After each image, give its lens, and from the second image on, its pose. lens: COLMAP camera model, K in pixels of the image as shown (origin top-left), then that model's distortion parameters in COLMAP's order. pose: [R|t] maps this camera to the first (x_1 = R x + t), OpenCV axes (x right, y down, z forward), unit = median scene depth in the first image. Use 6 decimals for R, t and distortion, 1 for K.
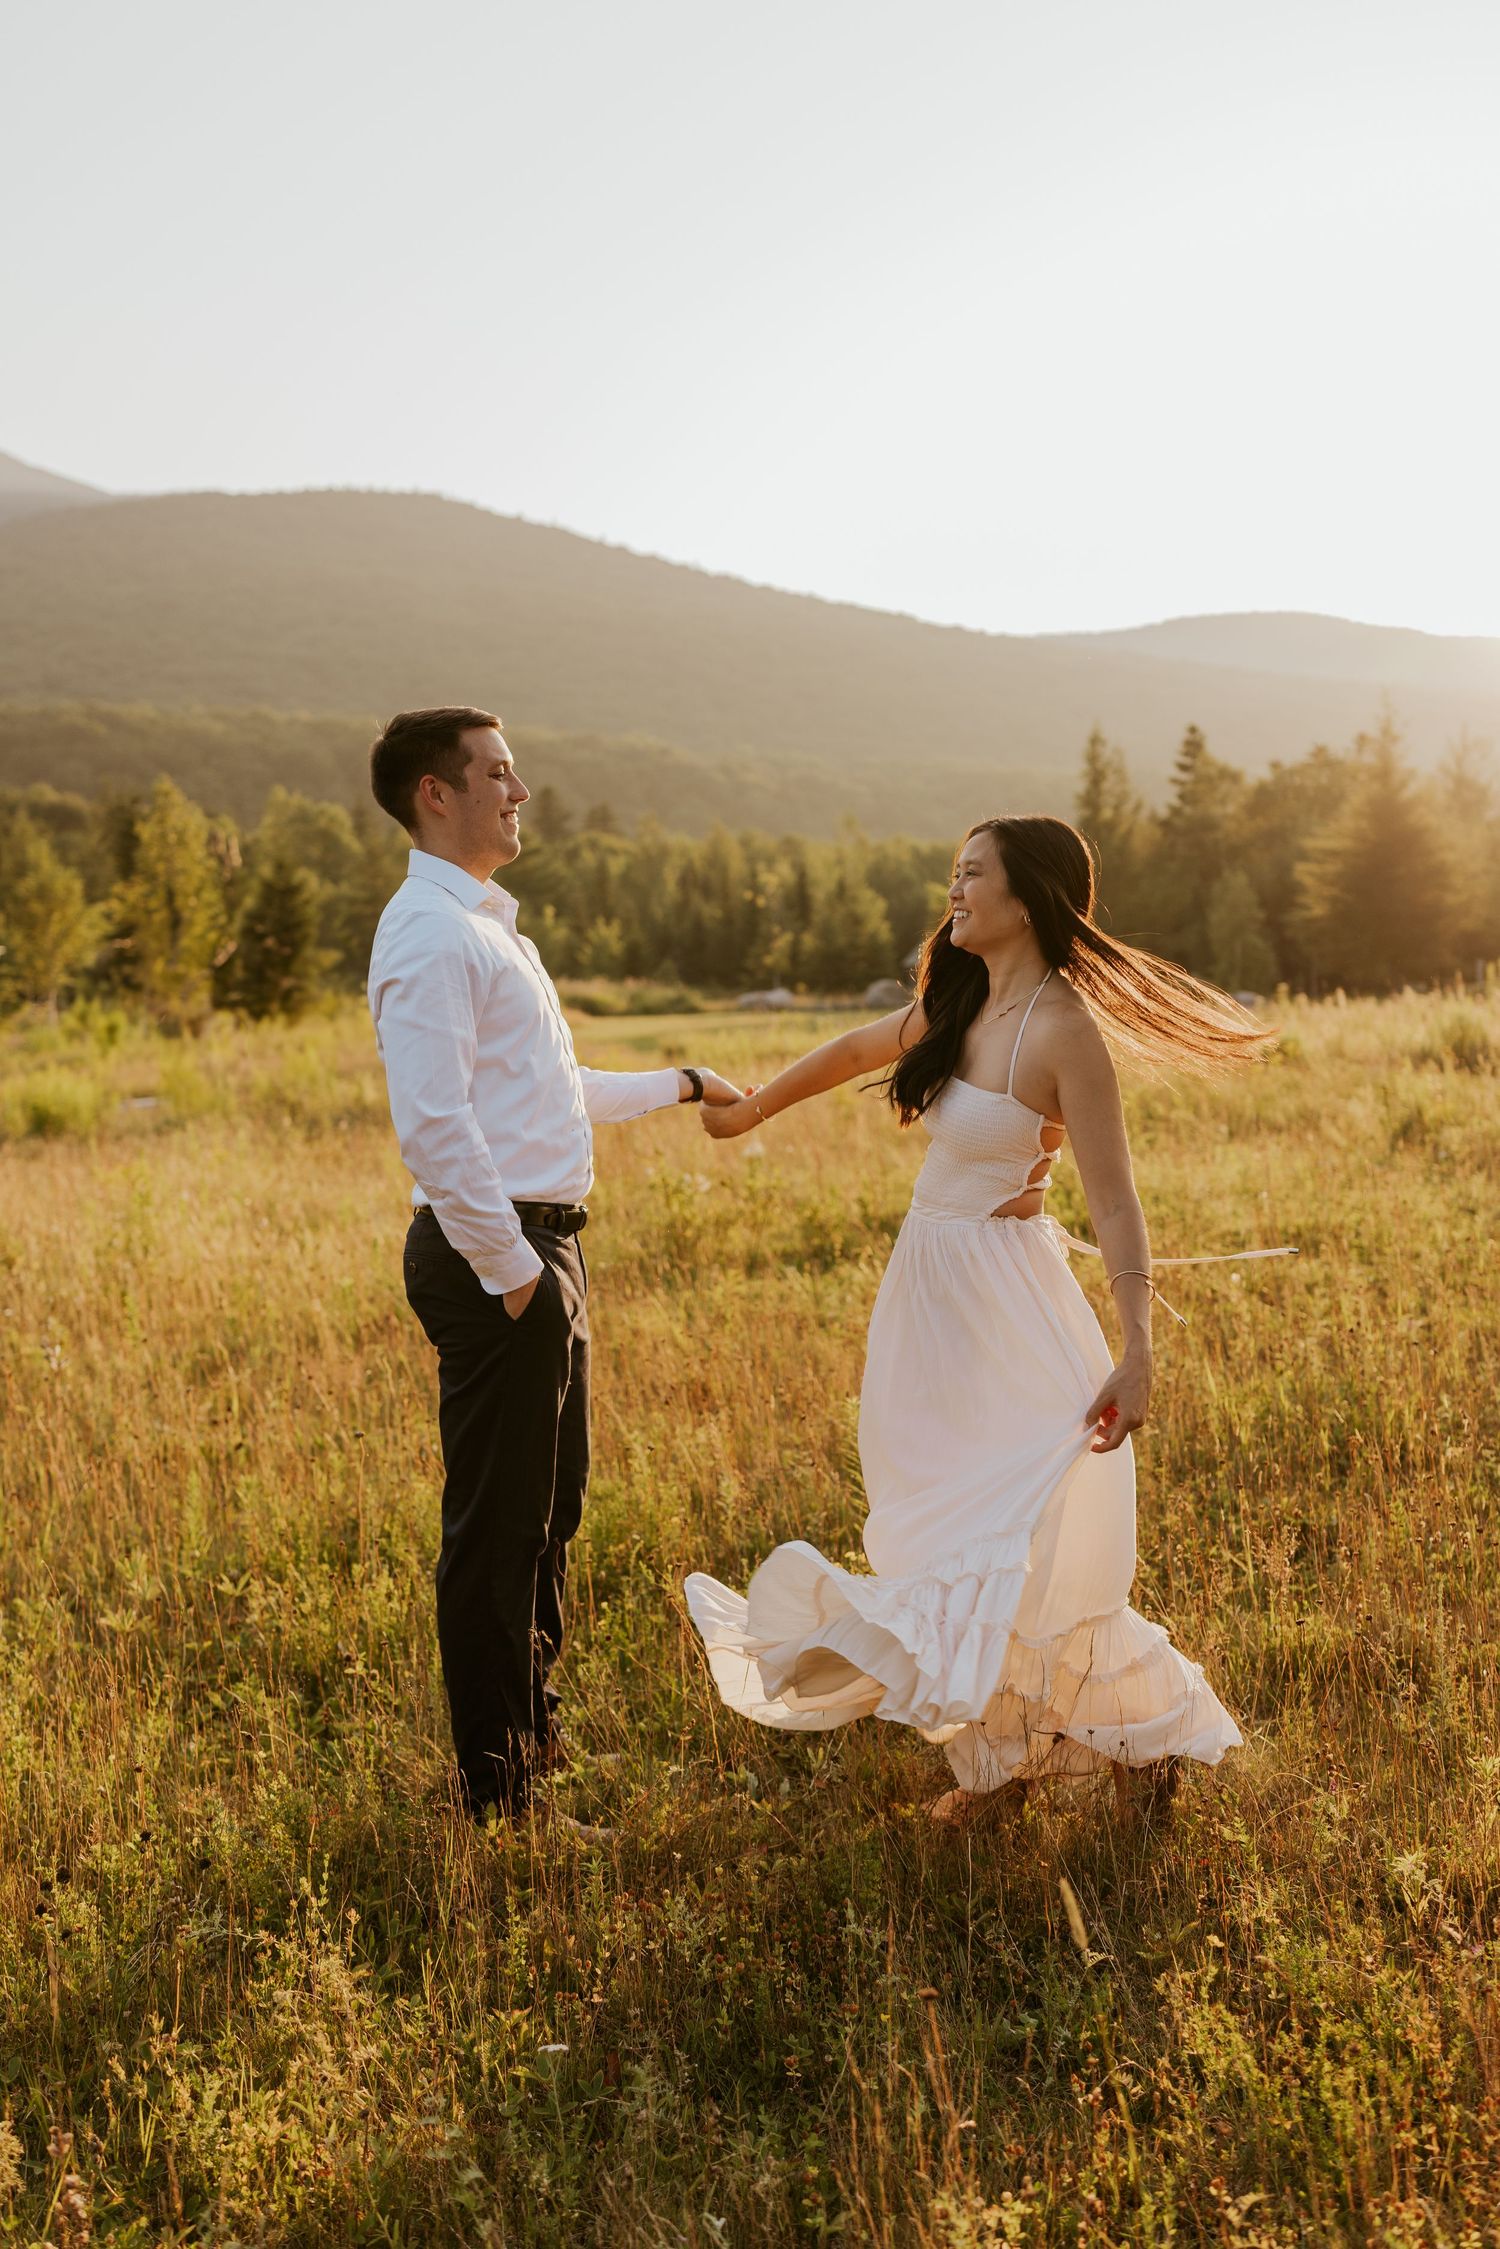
lens RADIAL K [[2311.2, 0, 744.6], [0, 2311.2, 1013.1], [0, 0, 1]] dist [-0.000544, -0.009611]
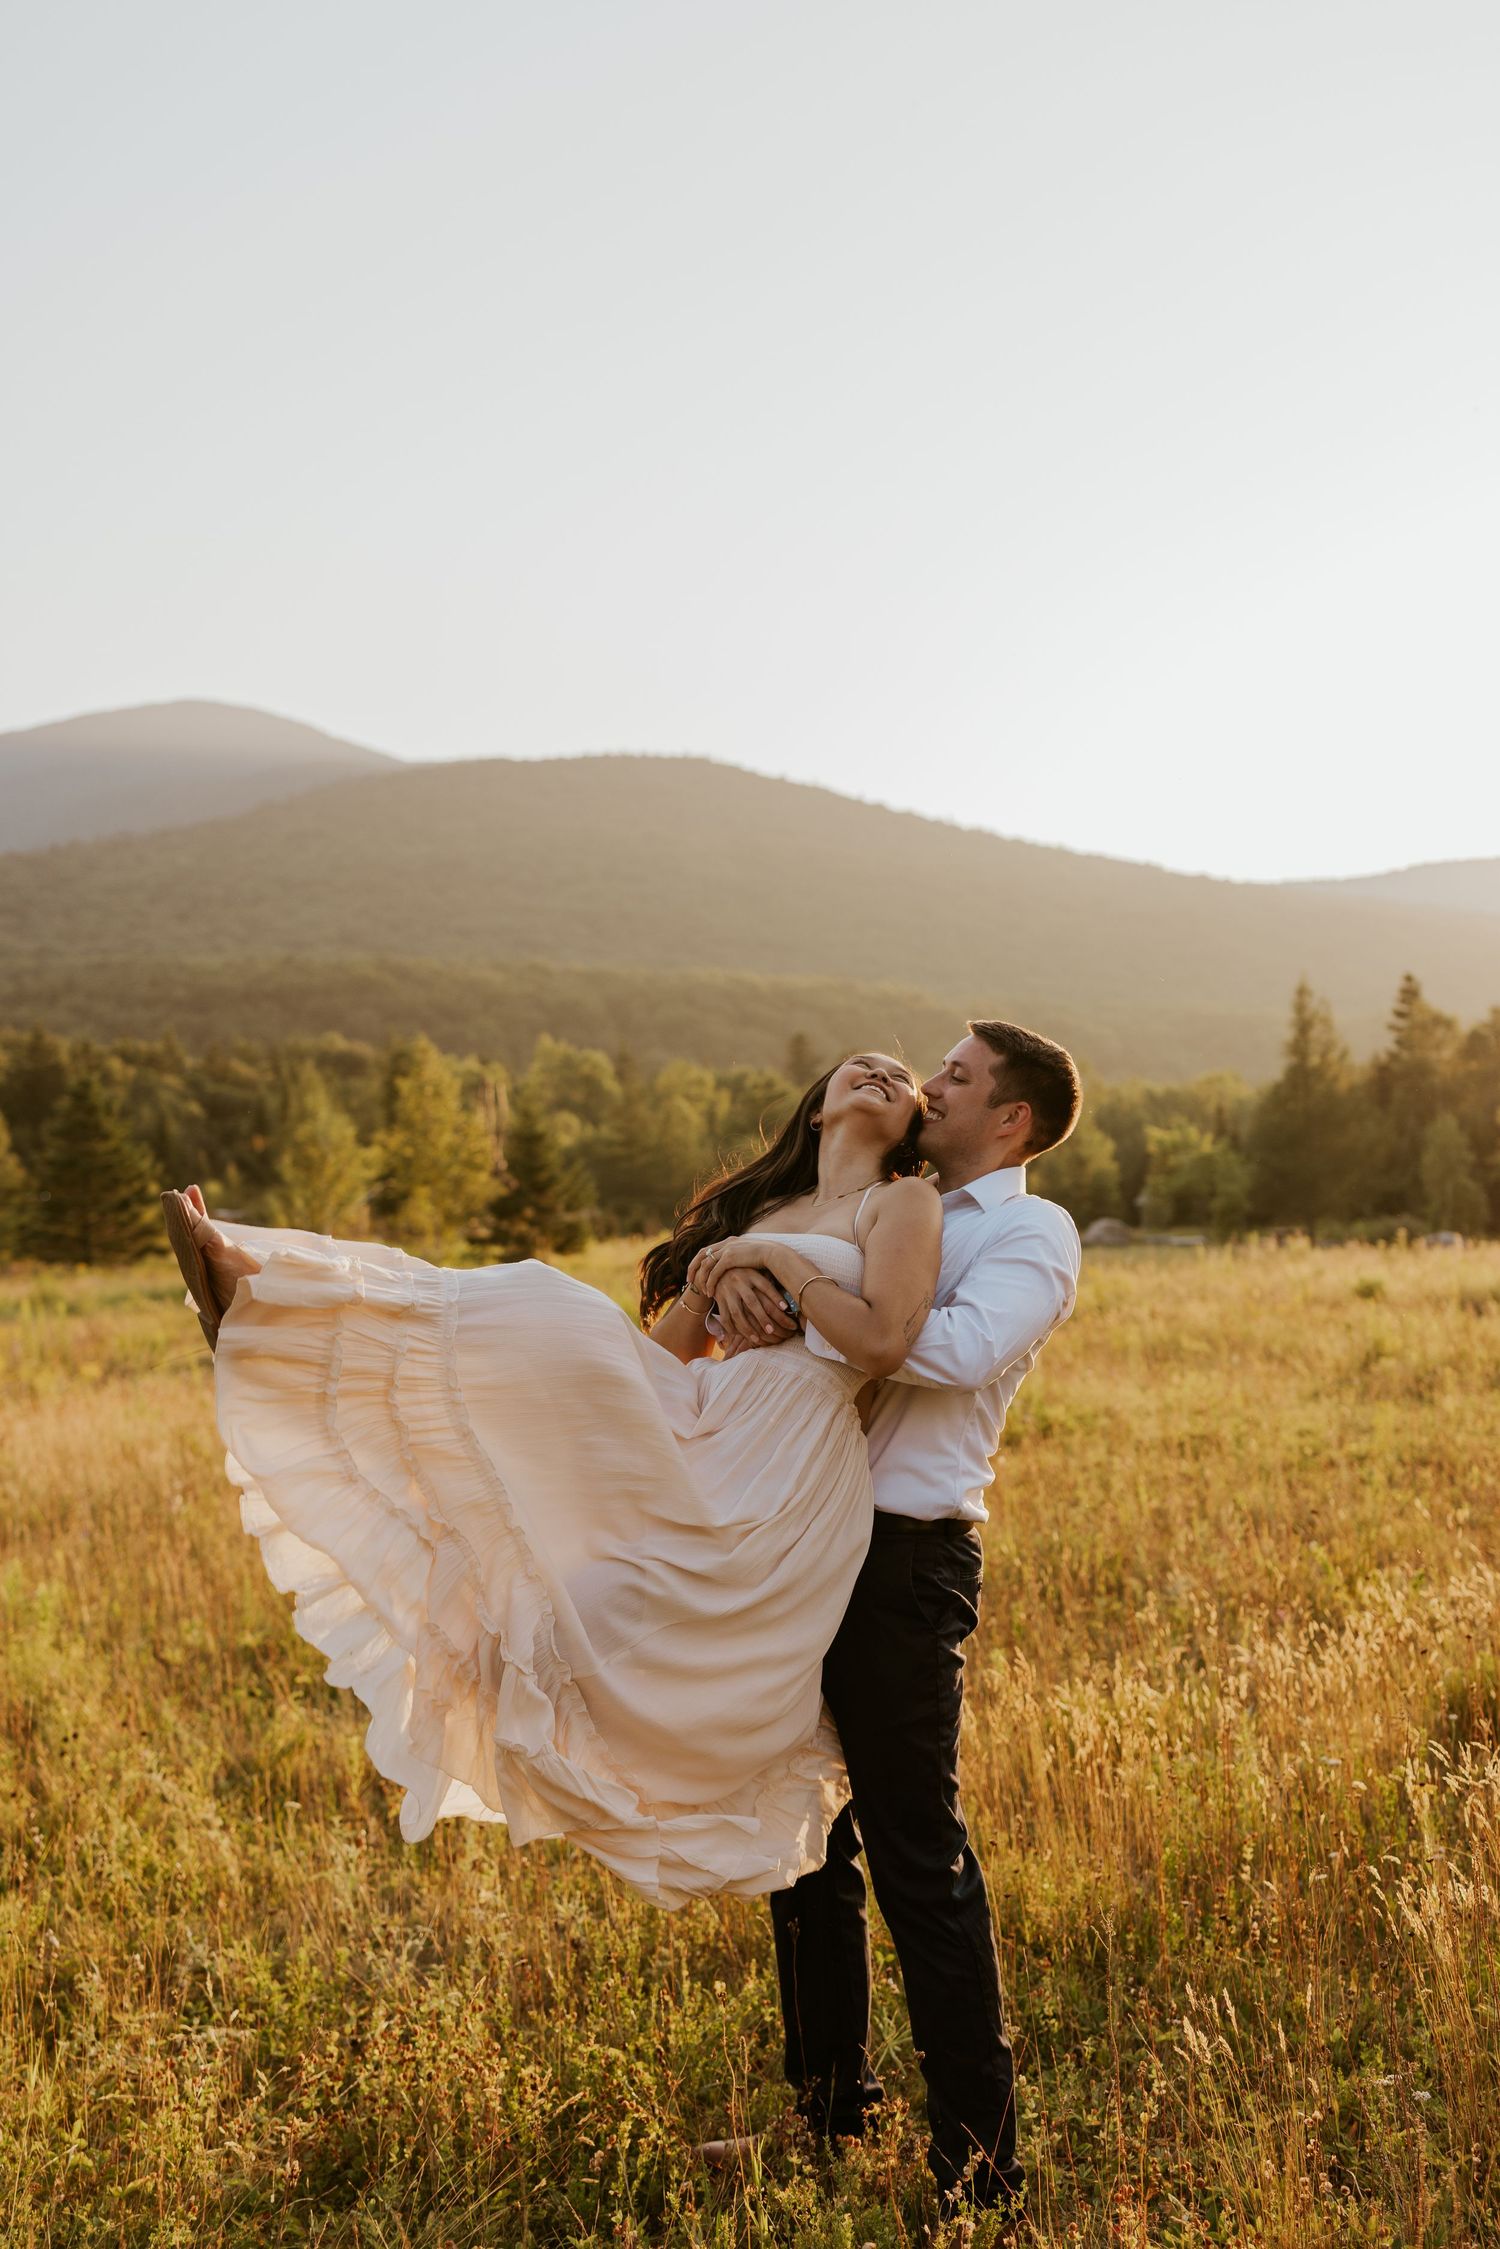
lens RADIAL K [[2454.8, 0, 914.6], [0, 2454.8, 1001.7], [0, 0, 1]] dist [0.002660, -0.024612]
pose [[0.996381, -0.004597, -0.084870, 0.083641], [-0.003612, 0.995344, -0.096320, -0.005737], [0.084918, 0.096278, 0.991726, -0.149333]]
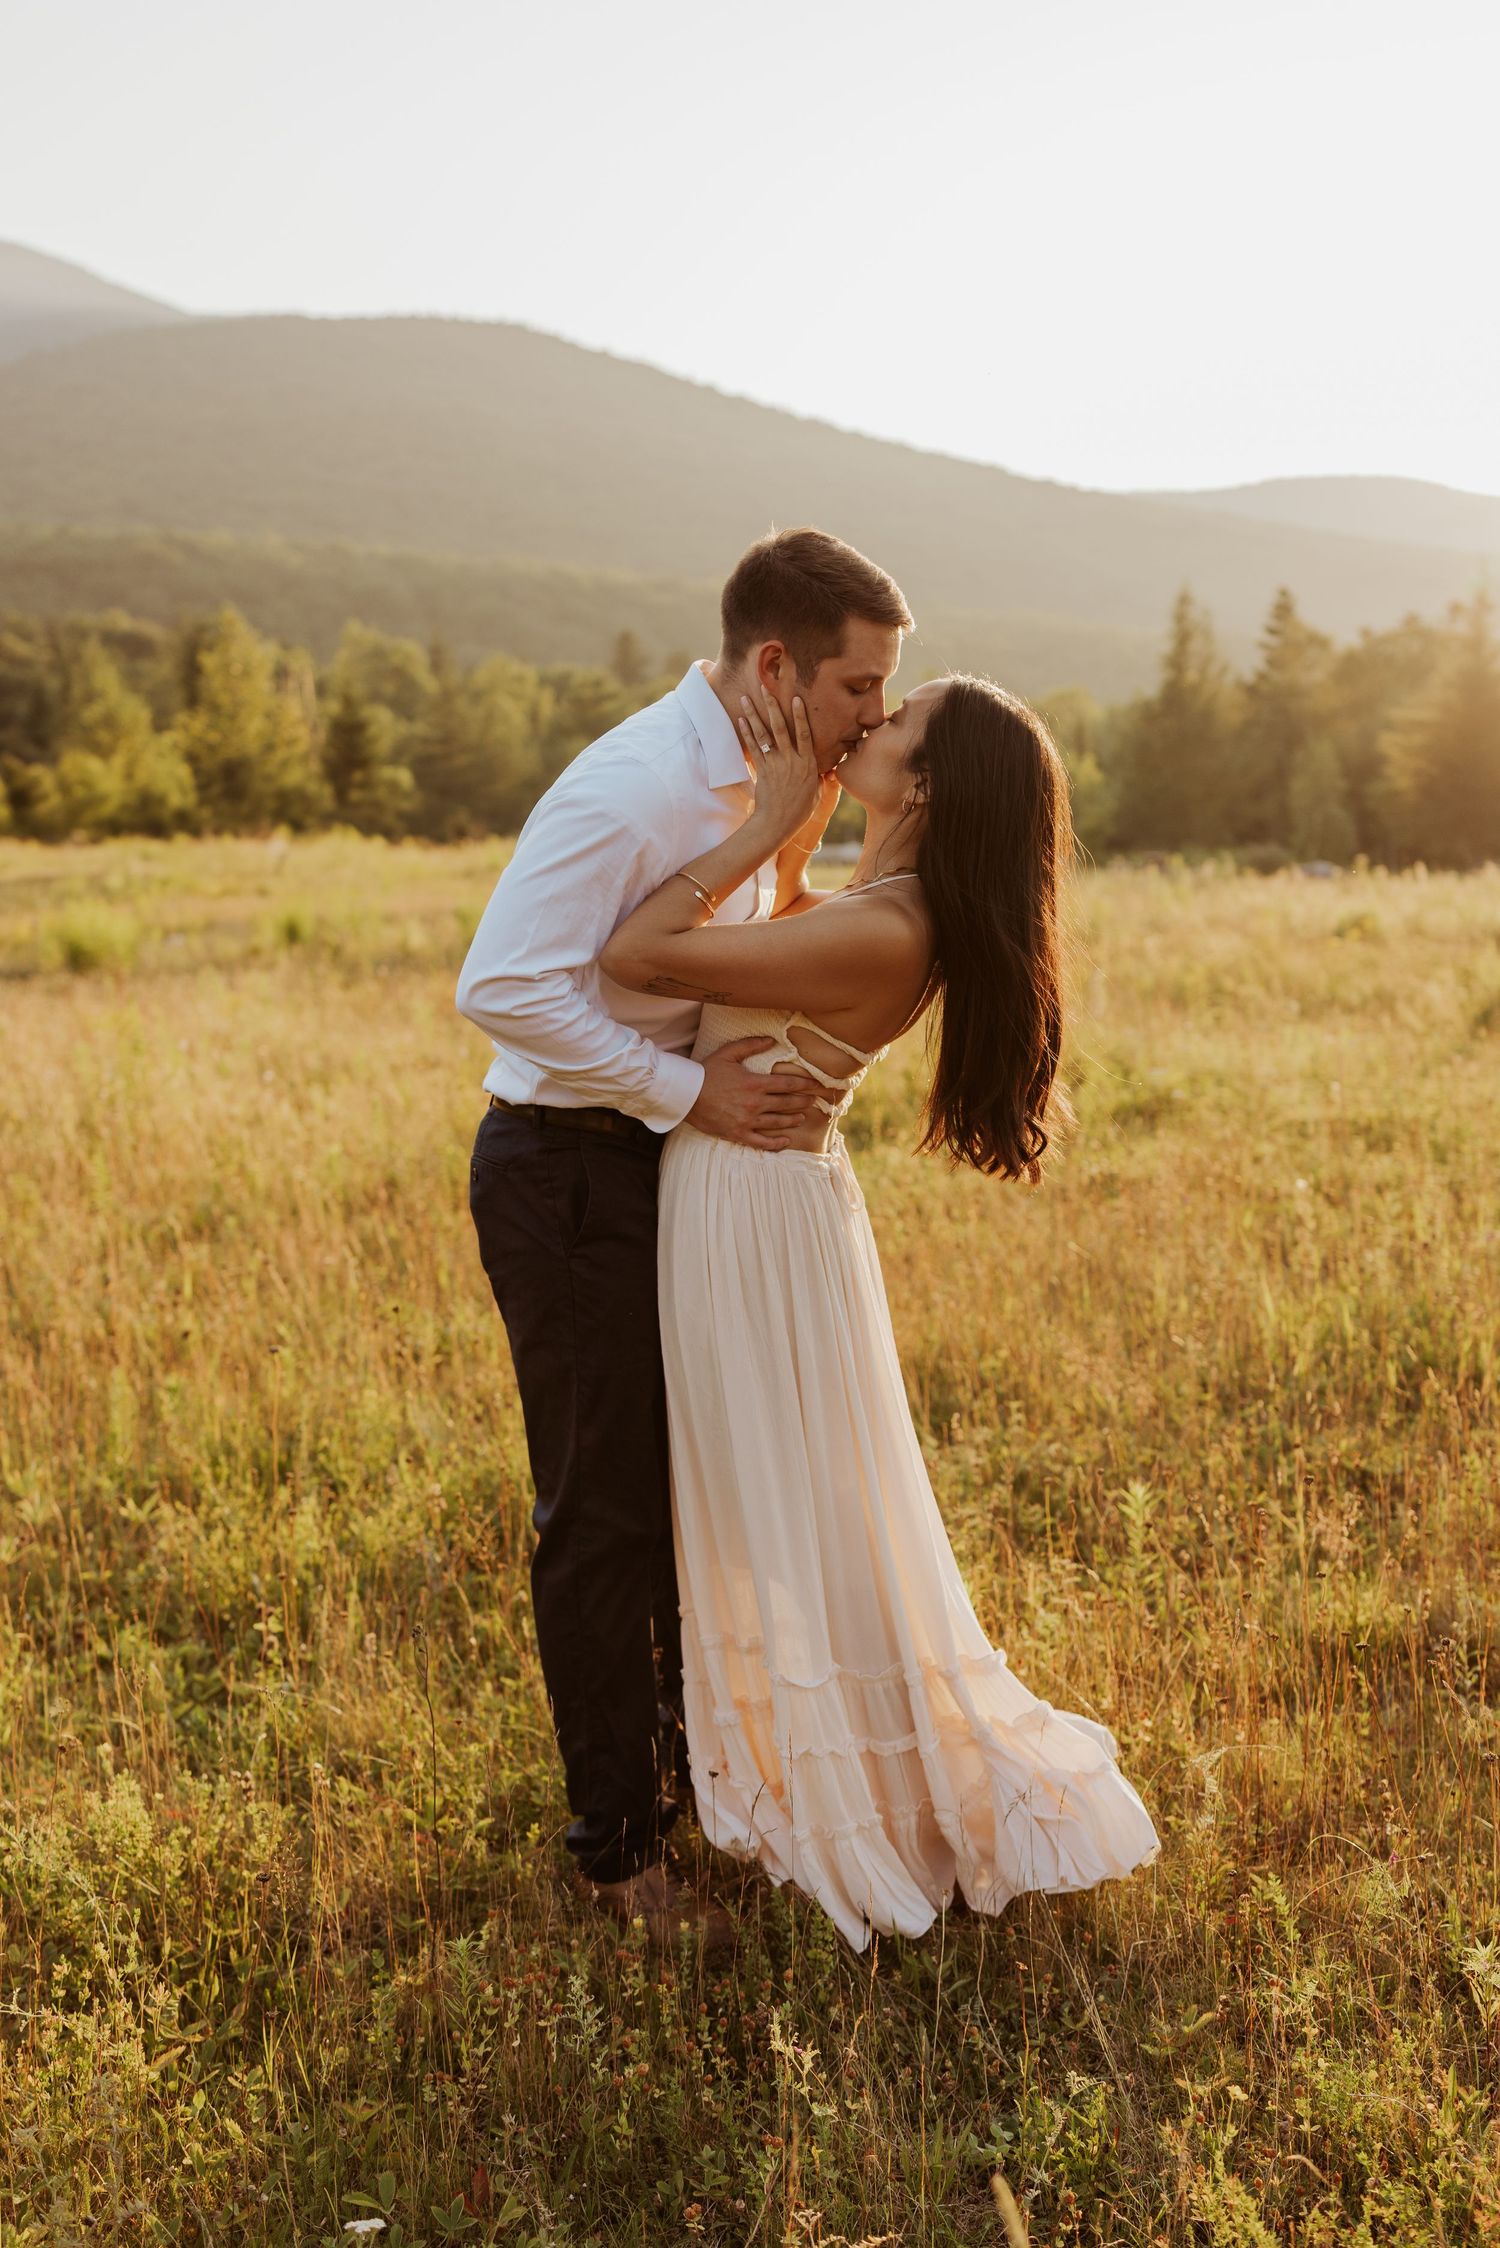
lens RADIAL K [[2241.0, 0, 808.3], [0, 2241.0, 1082.5], [0, 0, 1]] dist [-0.001032, -0.010190]
pose [[0.999392, 0.034164, -0.006895, 0.007321], [-0.033341, 0.994784, 0.096397, -0.000768], [0.010152, -0.096108, 0.995319, 0.038529]]
